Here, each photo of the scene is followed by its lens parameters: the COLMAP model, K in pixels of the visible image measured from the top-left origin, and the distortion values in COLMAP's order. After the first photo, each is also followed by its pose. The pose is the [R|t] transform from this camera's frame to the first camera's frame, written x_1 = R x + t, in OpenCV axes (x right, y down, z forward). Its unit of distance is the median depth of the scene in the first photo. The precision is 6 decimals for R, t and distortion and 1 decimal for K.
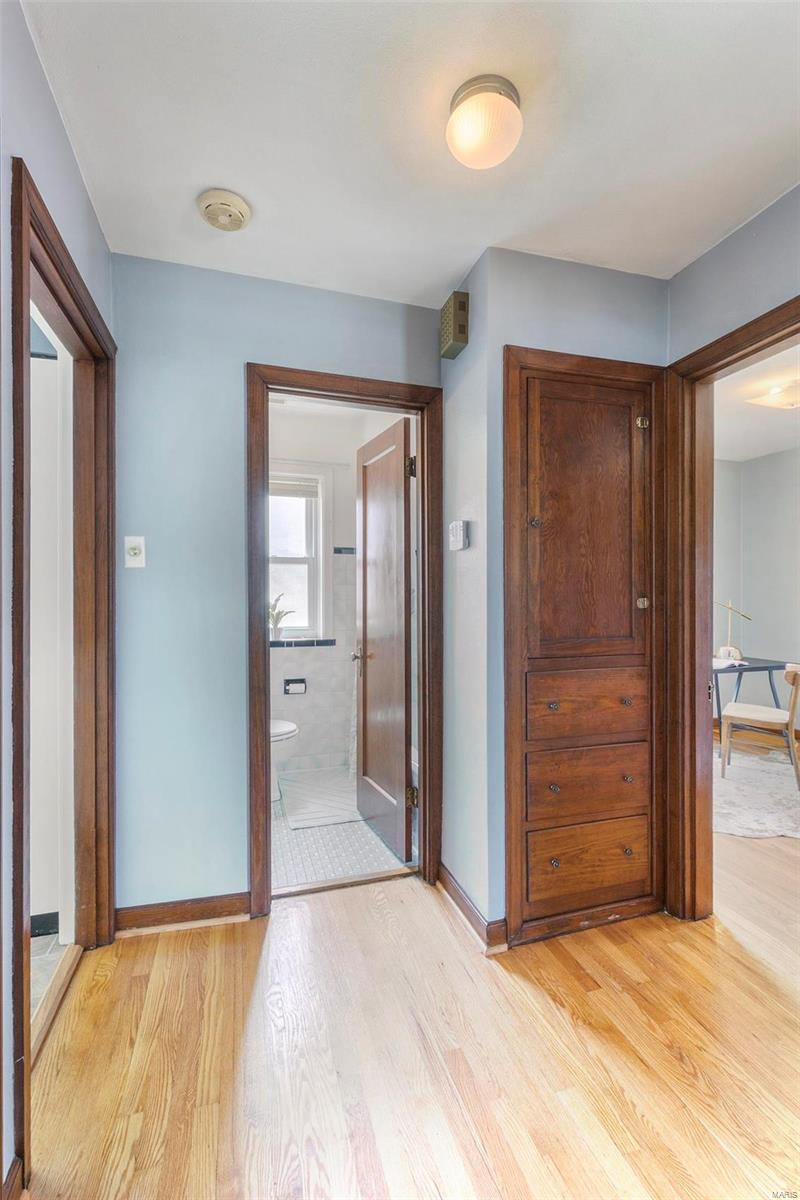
lens RADIAL K [[544.3, 0, 400.0], [0, 544.3, 600.0], [0, 0, 1]] dist [0.009053, -0.000080]
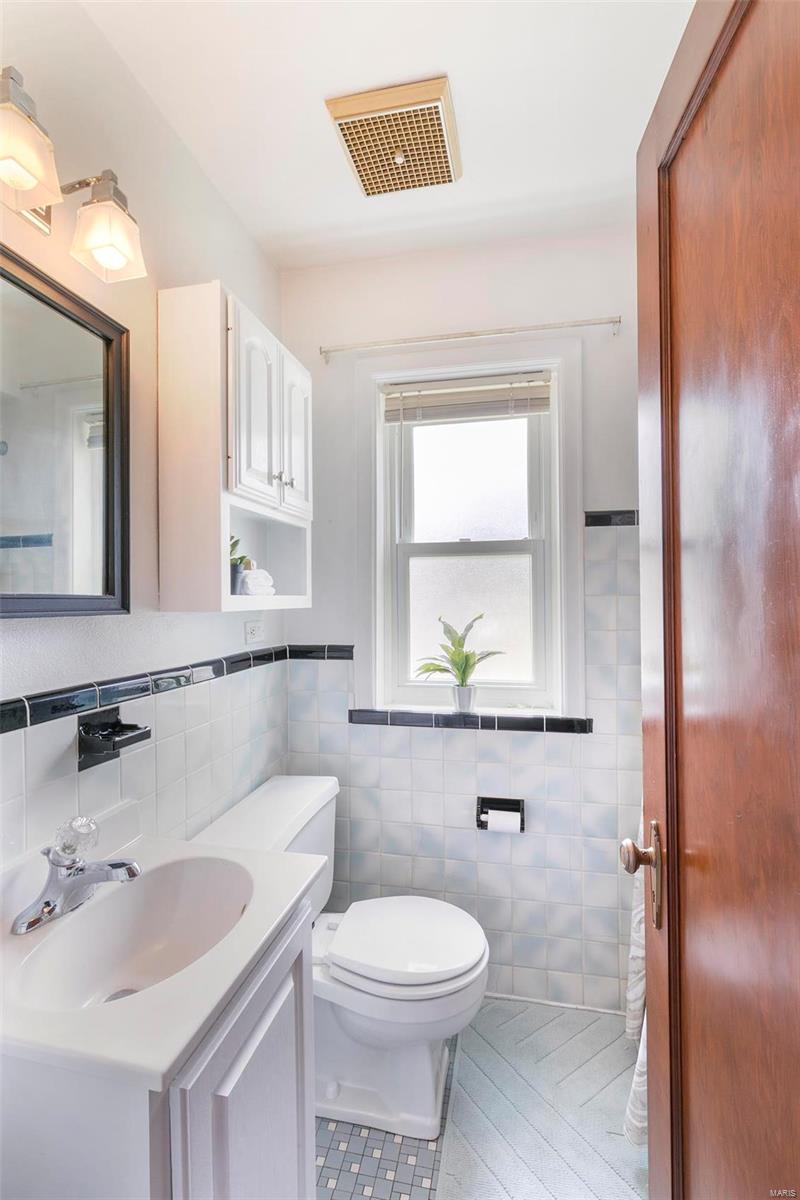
lens RADIAL K [[544.3, 0, 400.0], [0, 544.3, 600.0], [0, 0, 1]] dist [0.009053, -0.000080]
pose [[0.875972, -0.009082, -0.482277, -0.040680], [-0.000596, 0.999802, -0.019910, -0.015870], [0.482362, 0.017728, 0.875793, 0.539846]]
